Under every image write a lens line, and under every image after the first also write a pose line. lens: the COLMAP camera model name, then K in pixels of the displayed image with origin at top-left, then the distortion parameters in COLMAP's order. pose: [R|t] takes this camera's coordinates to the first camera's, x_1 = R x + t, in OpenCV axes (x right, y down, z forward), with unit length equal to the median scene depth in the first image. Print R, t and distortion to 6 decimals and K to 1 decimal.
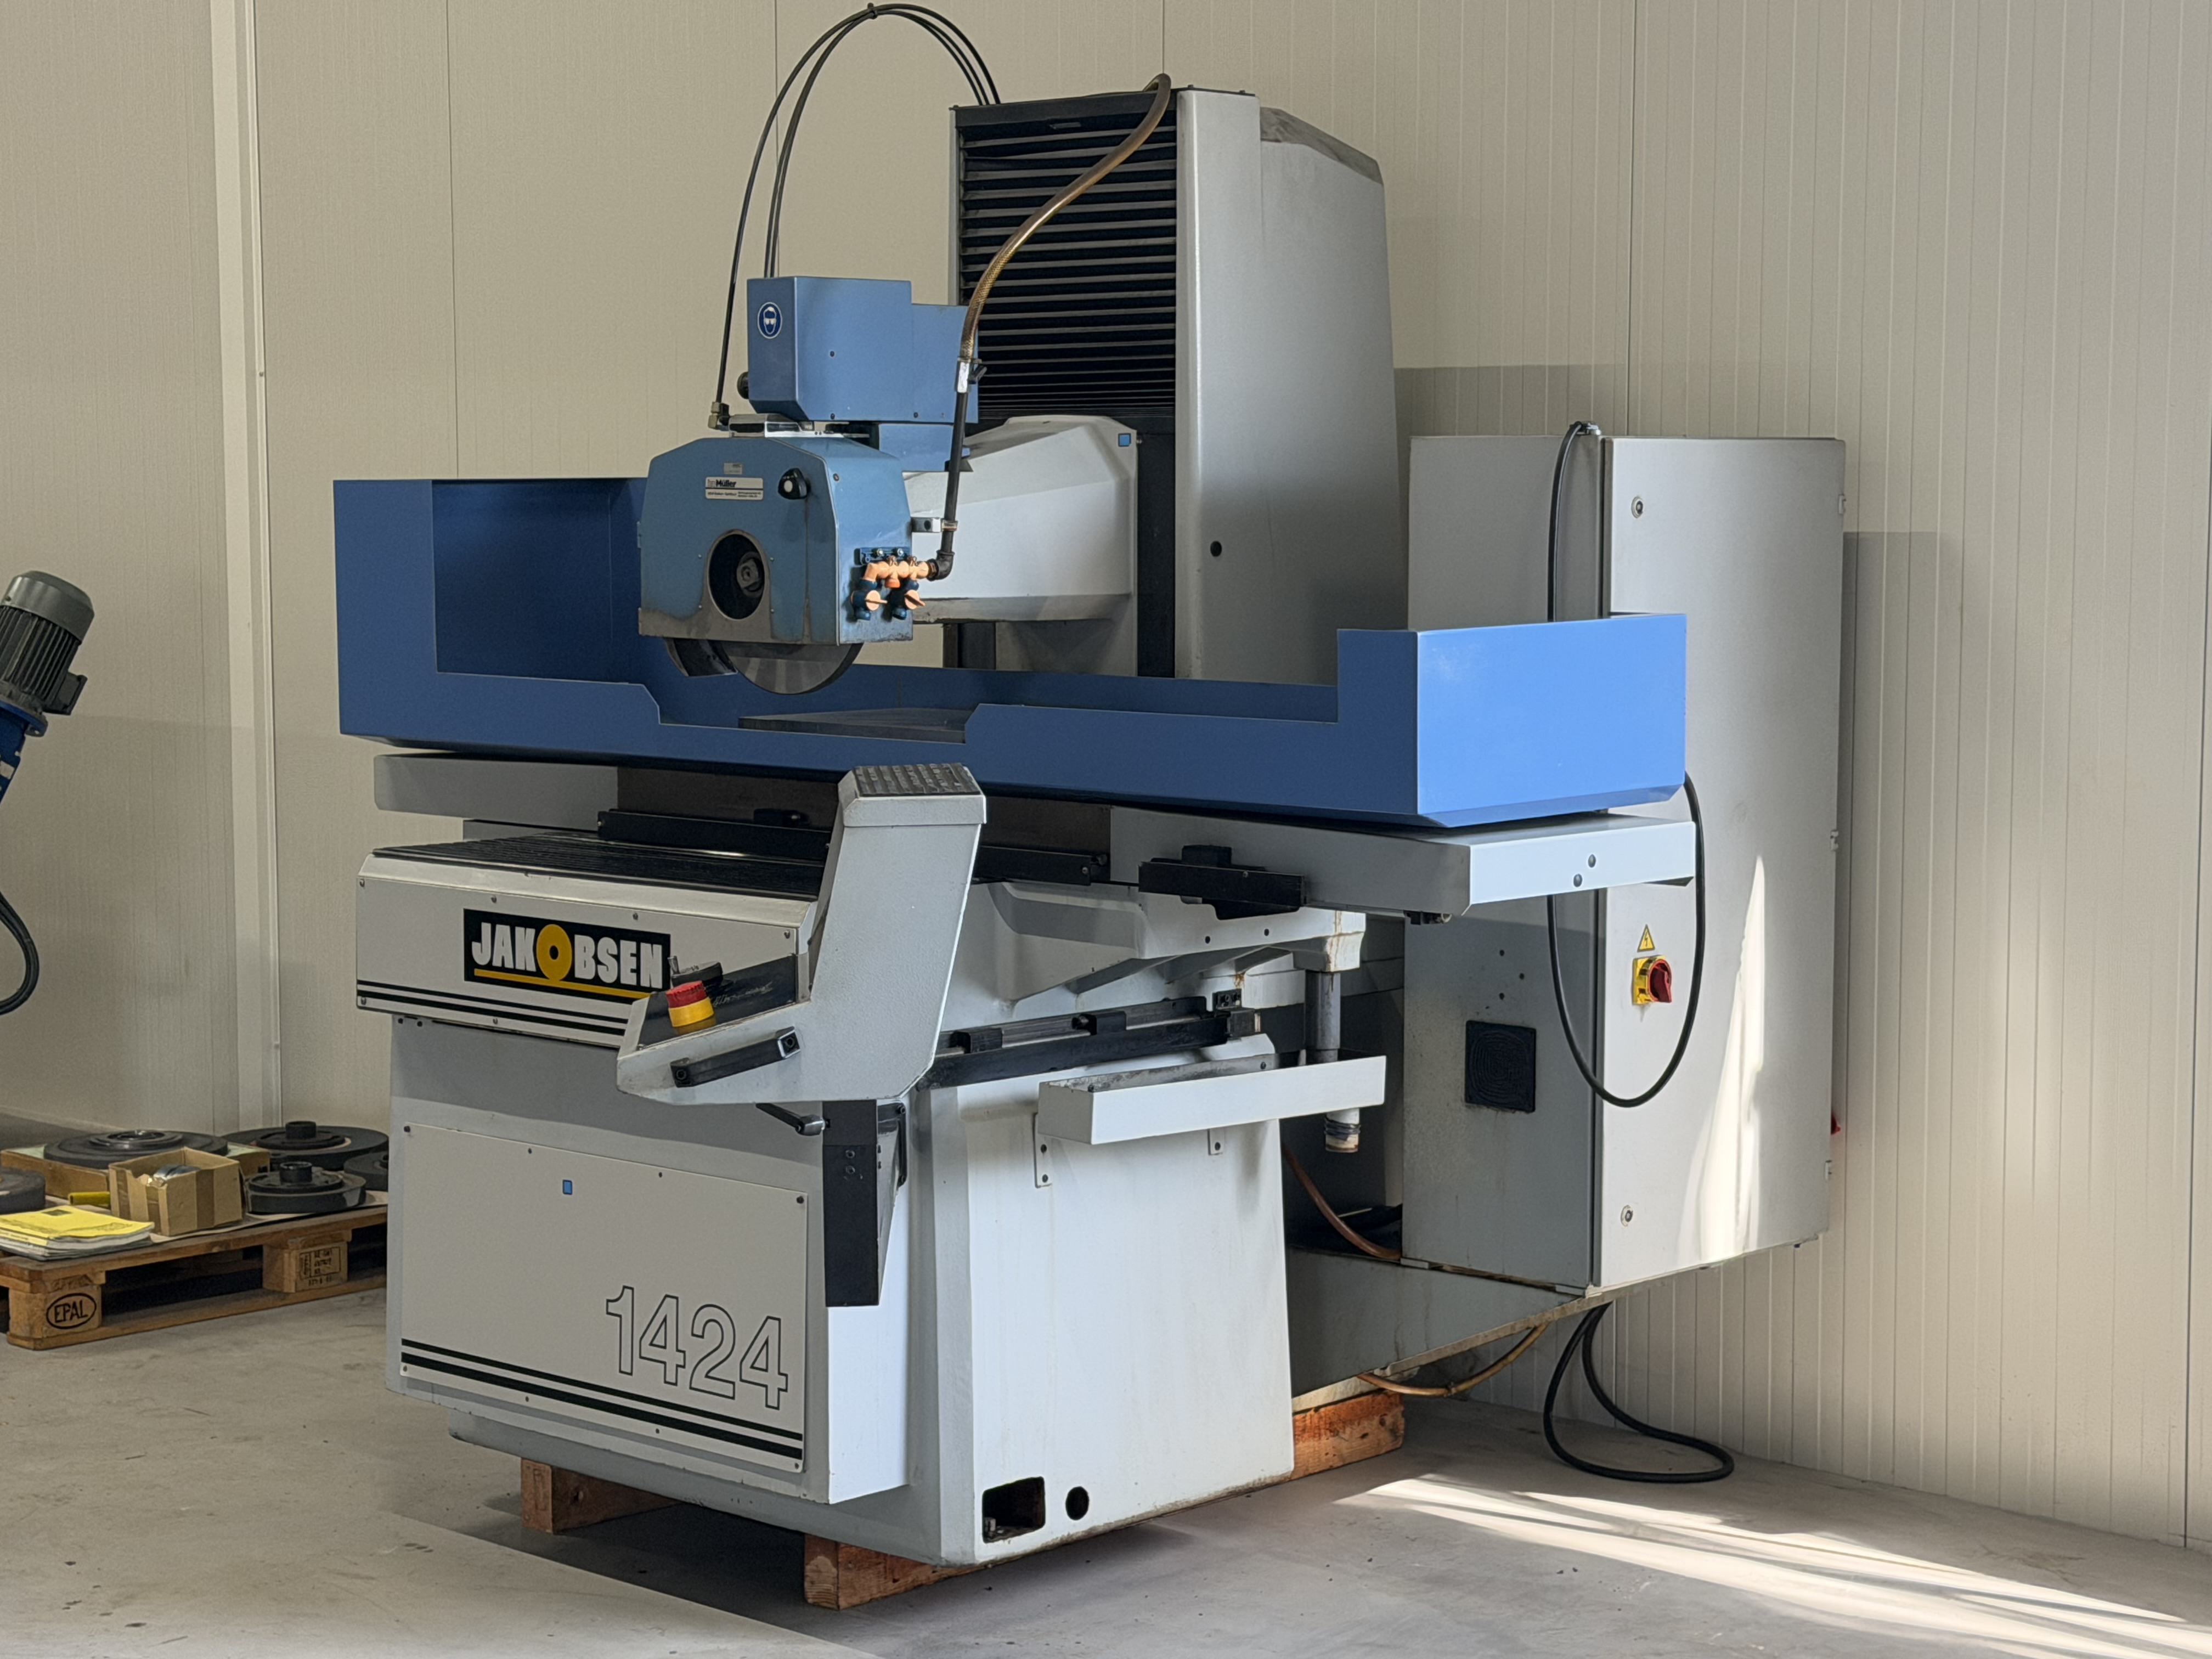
lens RADIAL K [[3908.2, 0, 1098.2], [0, 3908.2, 827.0], [0, 0, 1]] dist [0.127465, 0.000000]
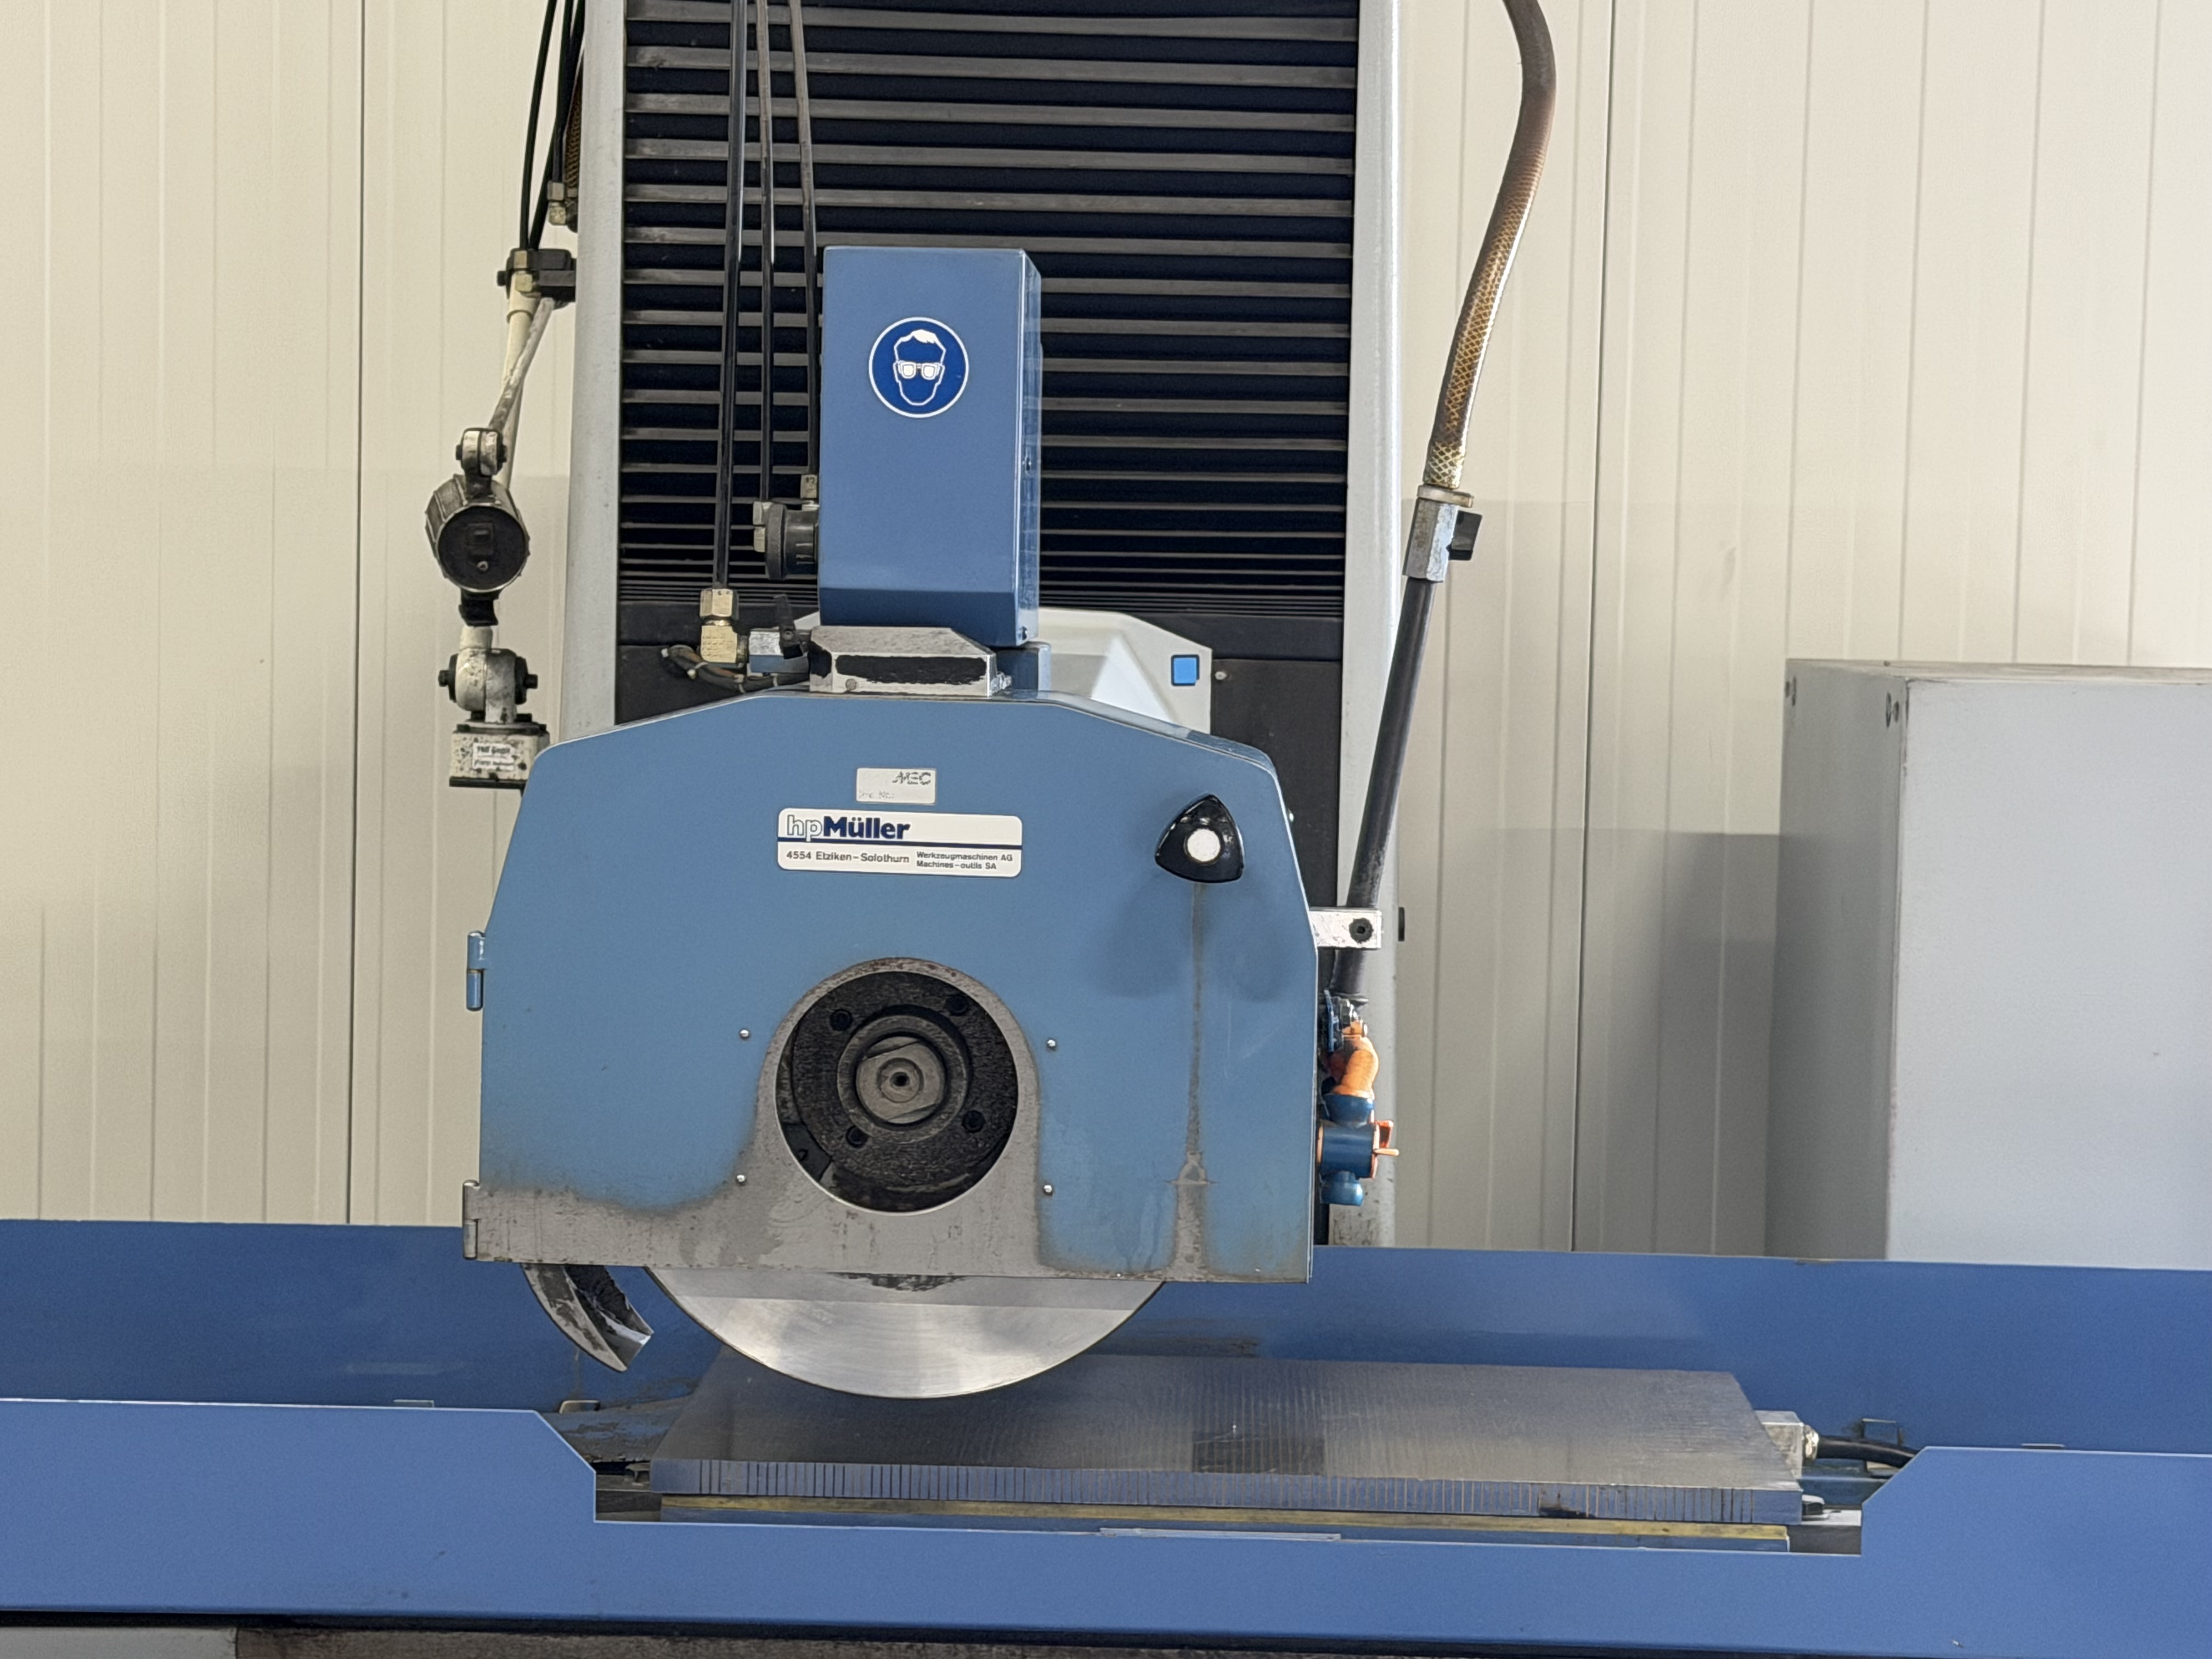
lens RADIAL K [[4513.7, 0, 1122.5], [0, 4513.7, 832.1], [0, 0, 1]] dist [0.071471, 0.000000]
pose [[0.744435, -0.025705, 0.667200, -0.351094], [0.040211, 0.999171, -0.006372, -0.084921], [-0.666483, 0.031572, 0.744852, 0.693284]]
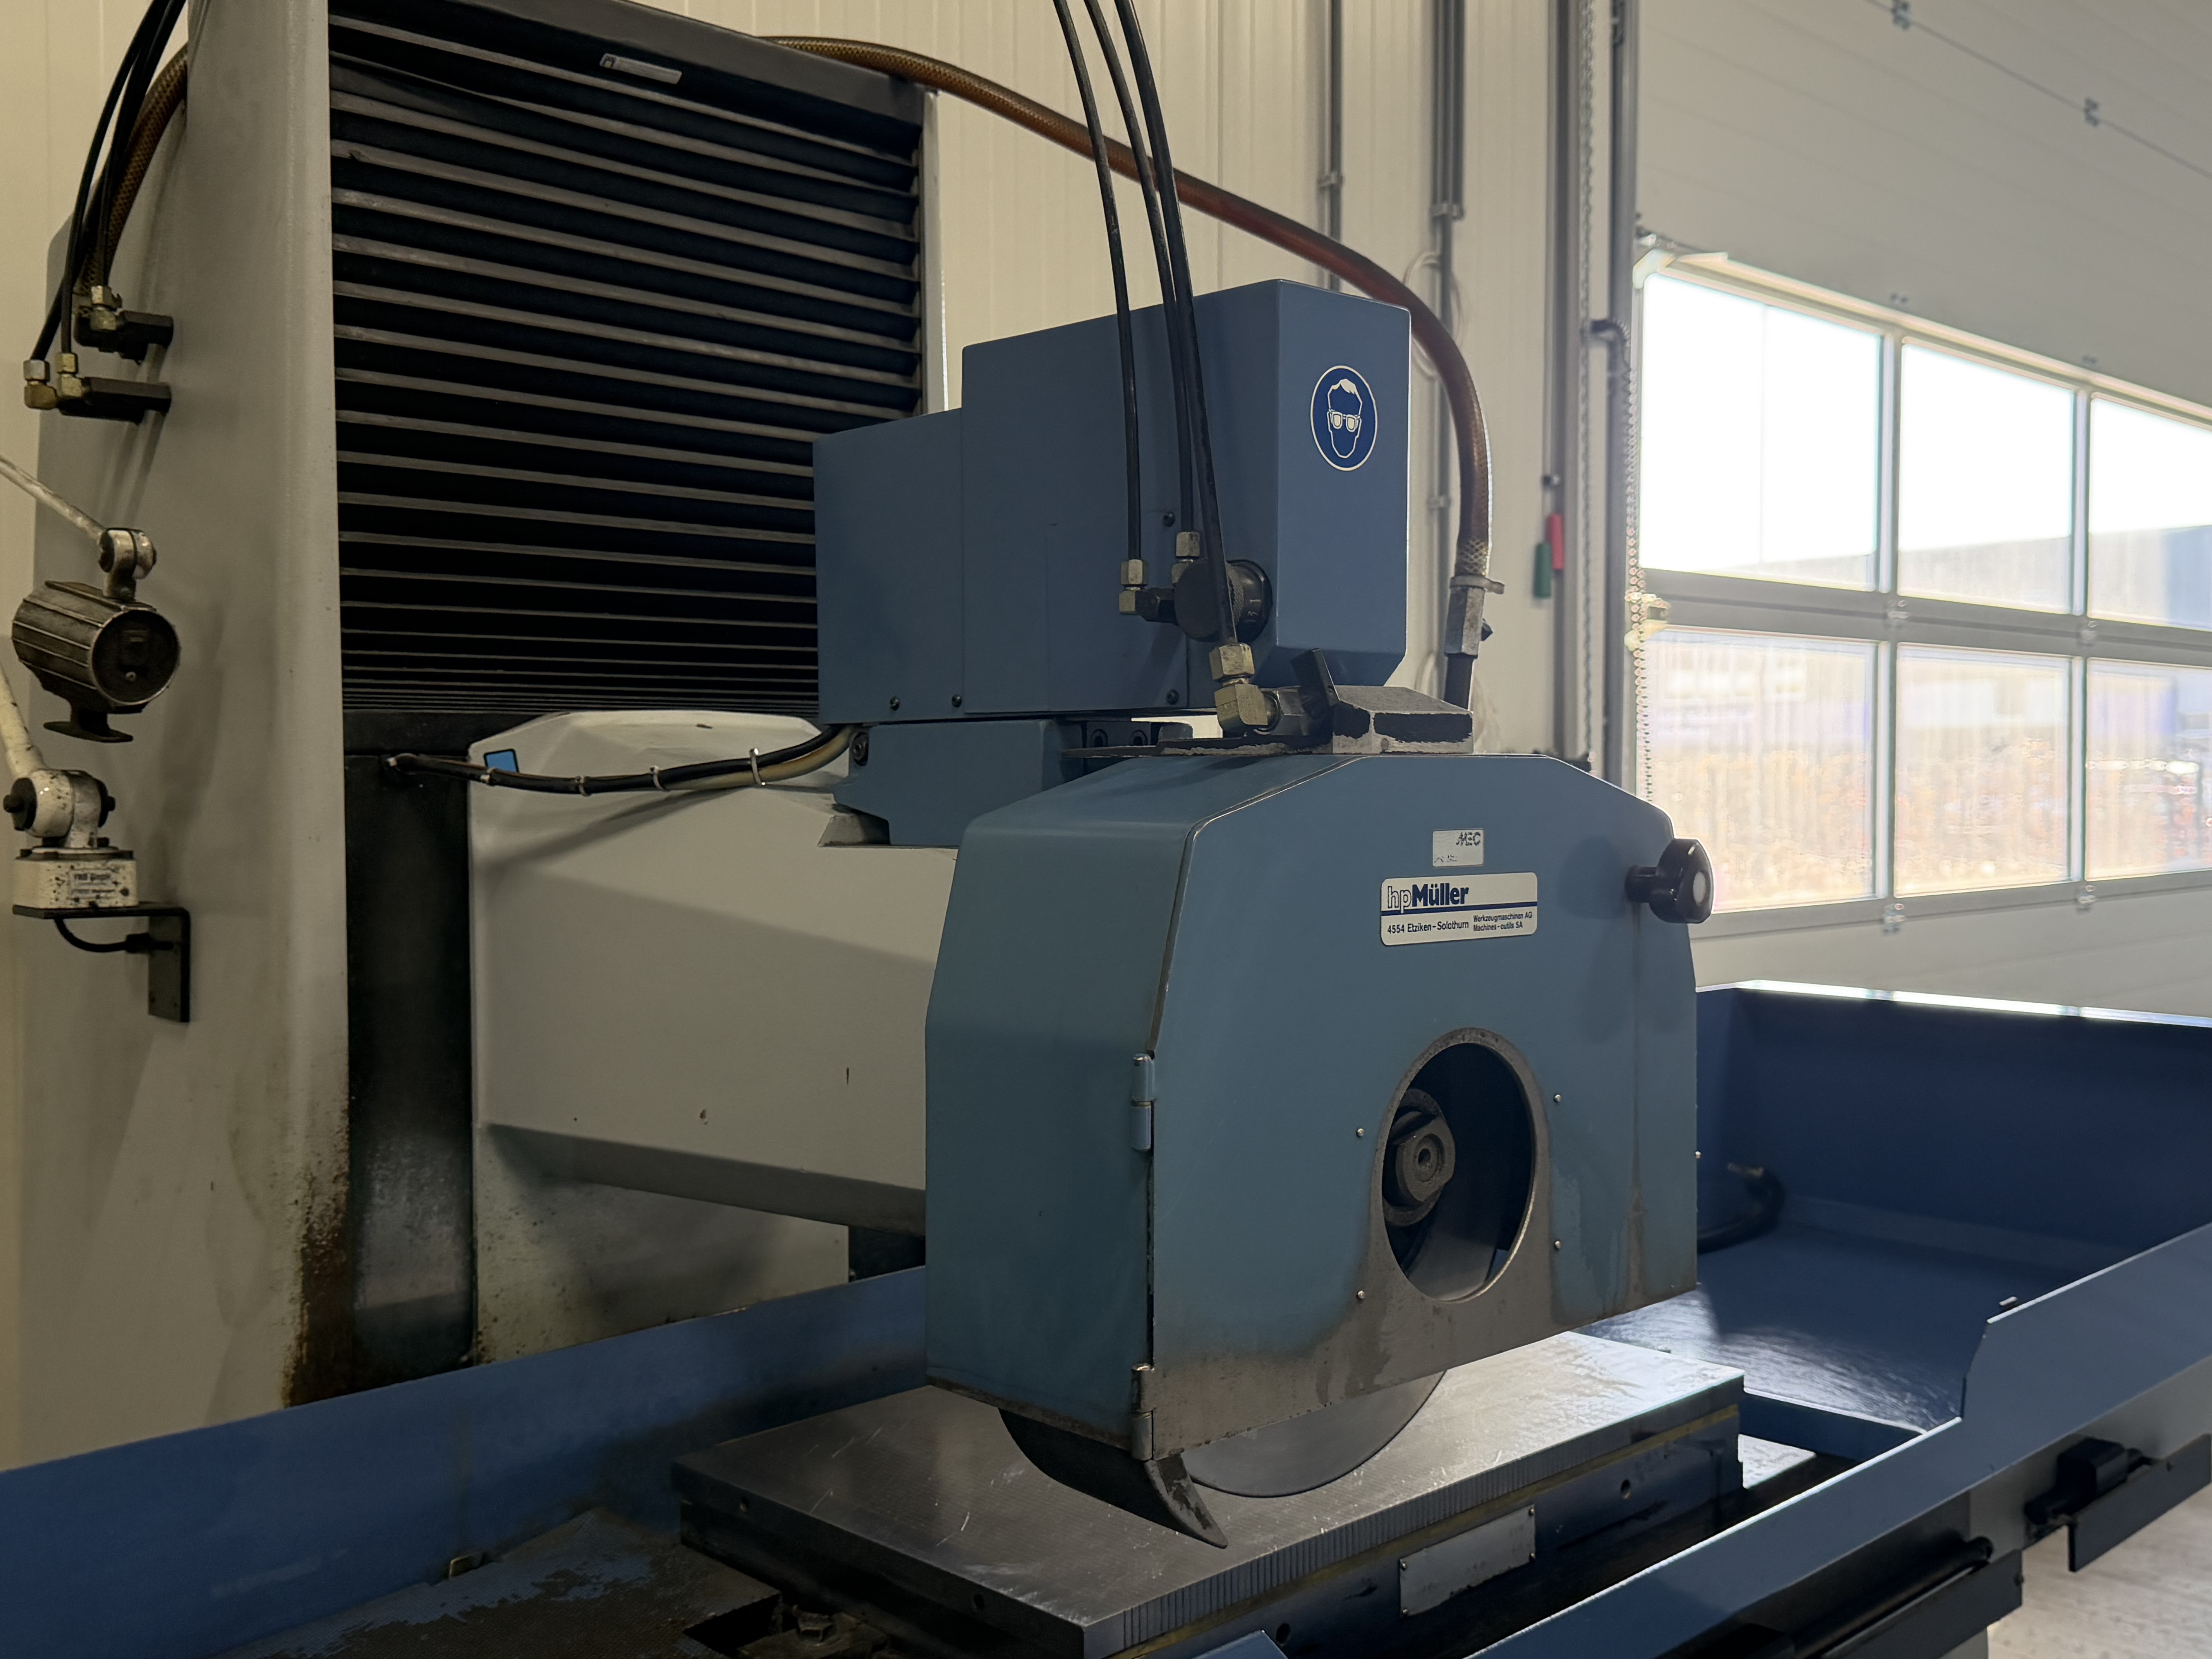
lens RADIAL K [[2104.6, 0, 1065.1], [0, 2104.6, 837.8], [0, 0, 1]] dist [0.090559, 0.000000]
pose [[0.063487, -0.031772, 0.997477, -0.276397], [0.099651, 0.994700, 0.025342, -0.101303], [-0.992995, 0.097790, 0.066316, 1.031743]]
